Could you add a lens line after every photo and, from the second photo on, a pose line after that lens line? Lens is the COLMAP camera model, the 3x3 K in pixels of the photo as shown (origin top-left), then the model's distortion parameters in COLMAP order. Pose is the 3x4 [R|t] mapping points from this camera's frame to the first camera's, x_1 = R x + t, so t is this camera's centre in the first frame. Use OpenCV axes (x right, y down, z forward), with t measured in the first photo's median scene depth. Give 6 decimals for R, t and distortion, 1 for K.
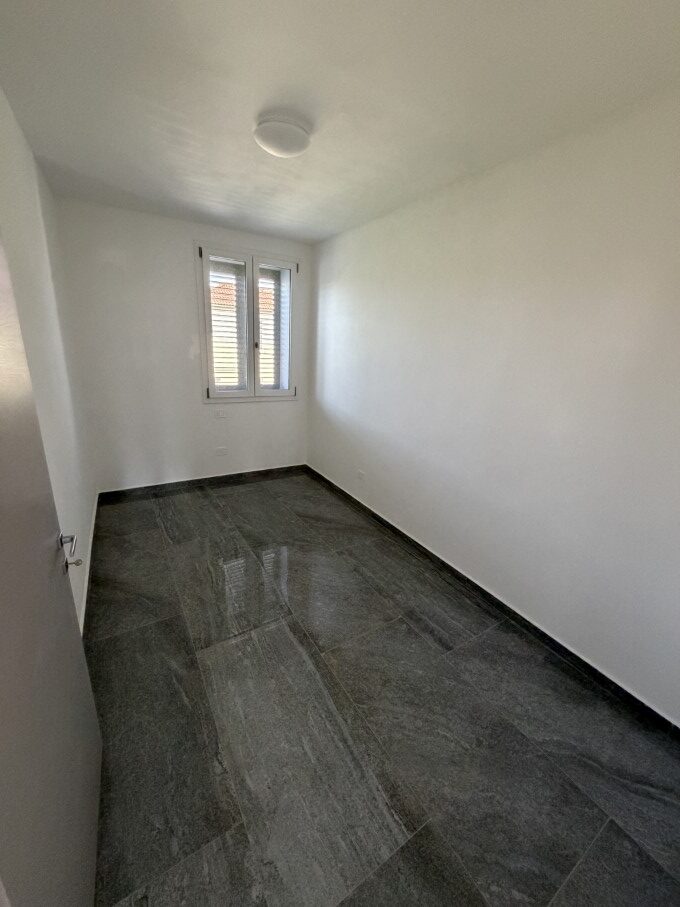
lens RADIAL K [[362.9, 0, 340.0], [0, 362.9, 453.5], [0, 0, 1]] dist [0.001119, 0.000075]
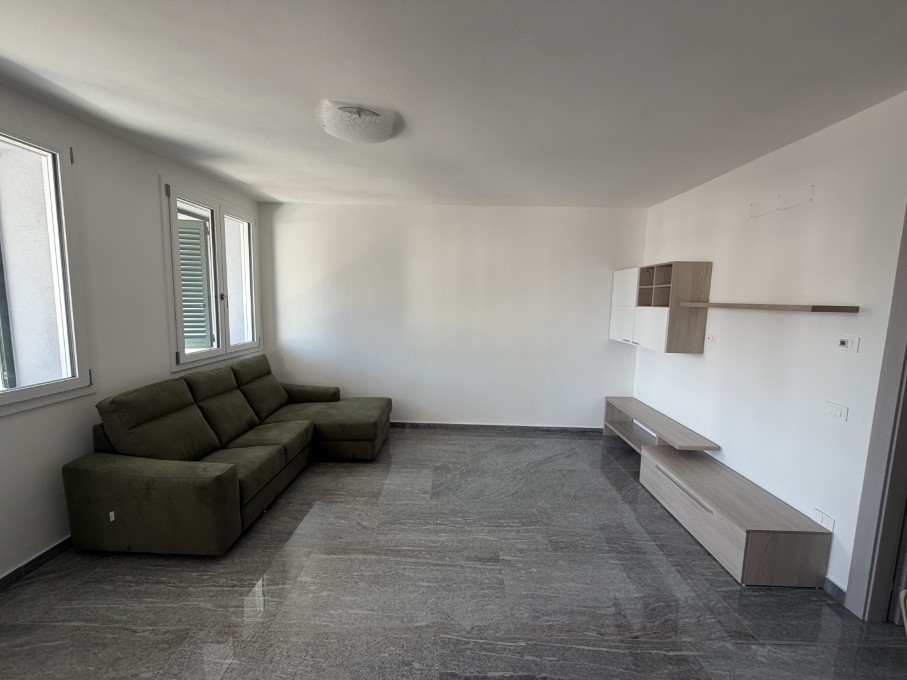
lens RADIAL K [[362.9, 0, 451.5], [0, 362.9, 339.3], [0, 0, 1]] dist [0.001119, 0.000075]
pose [[0.541240, -0.124768, 0.831560, -1.041550], [0.250186, 0.968038, -0.017594, -0.011988], [-0.802786, 0.217567, 0.555156, -0.010803]]
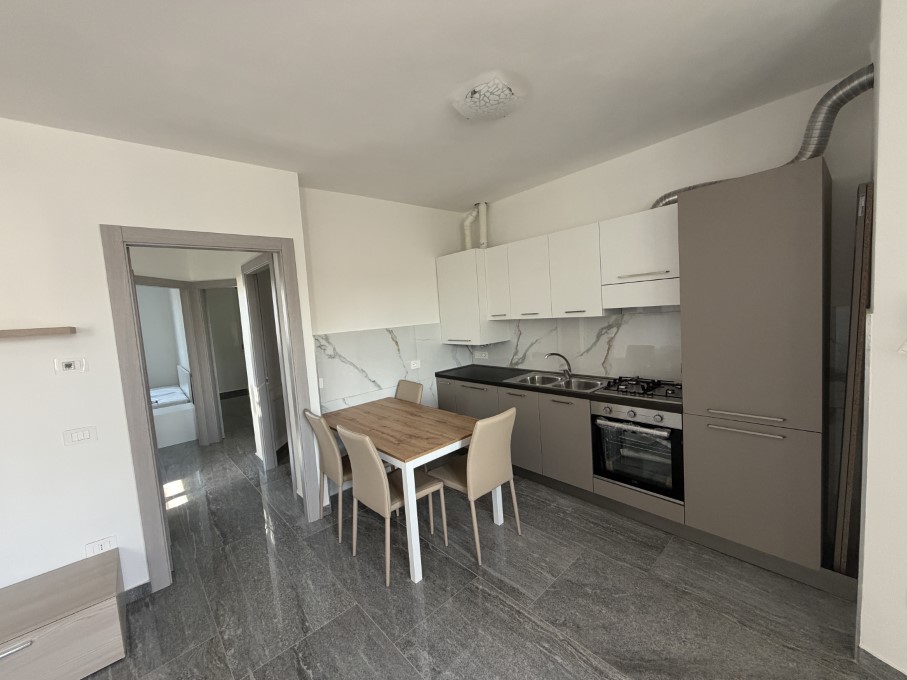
lens RADIAL K [[362.9, 0, 451.5], [0, 362.9, 339.3], [0, 0, 1]] dist [0.001119, 0.000075]
pose [[-0.983131, 0.035926, -0.179339, -0.273852], [-0.031228, 0.933152, 0.358123, -0.248620], [0.180217, 0.357682, -0.916289, 0.951515]]
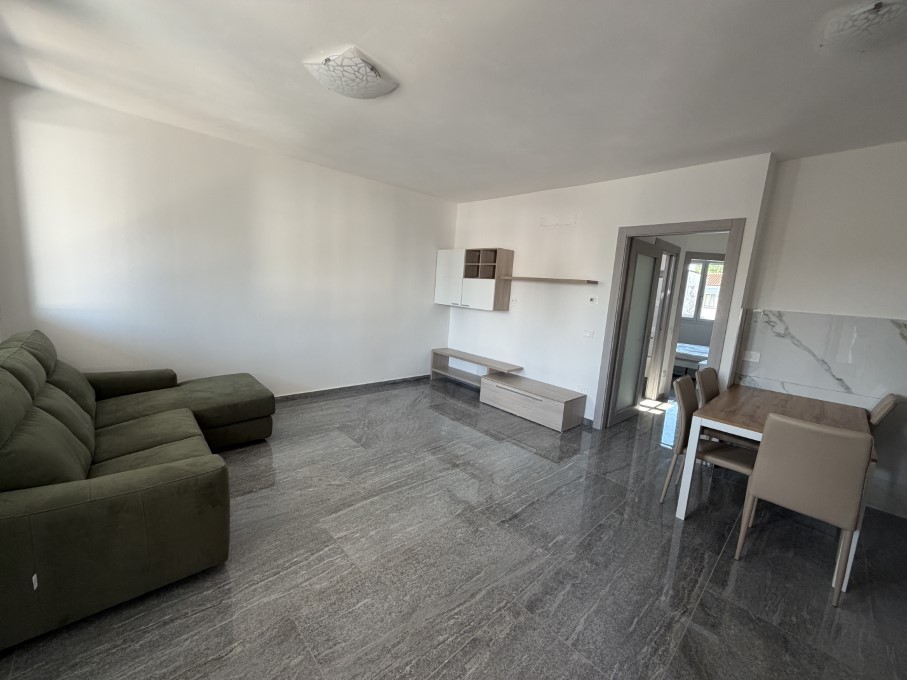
lens RADIAL K [[362.9, 0, 451.5], [0, 362.9, 339.3], [0, 0, 1]] dist [0.001119, 0.000075]
pose [[-0.187623, -0.200260, 0.961610, -1.567605], [0.215668, 0.946707, 0.239236, -0.240587], [-0.958272, 0.252275, -0.134434, 0.974227]]
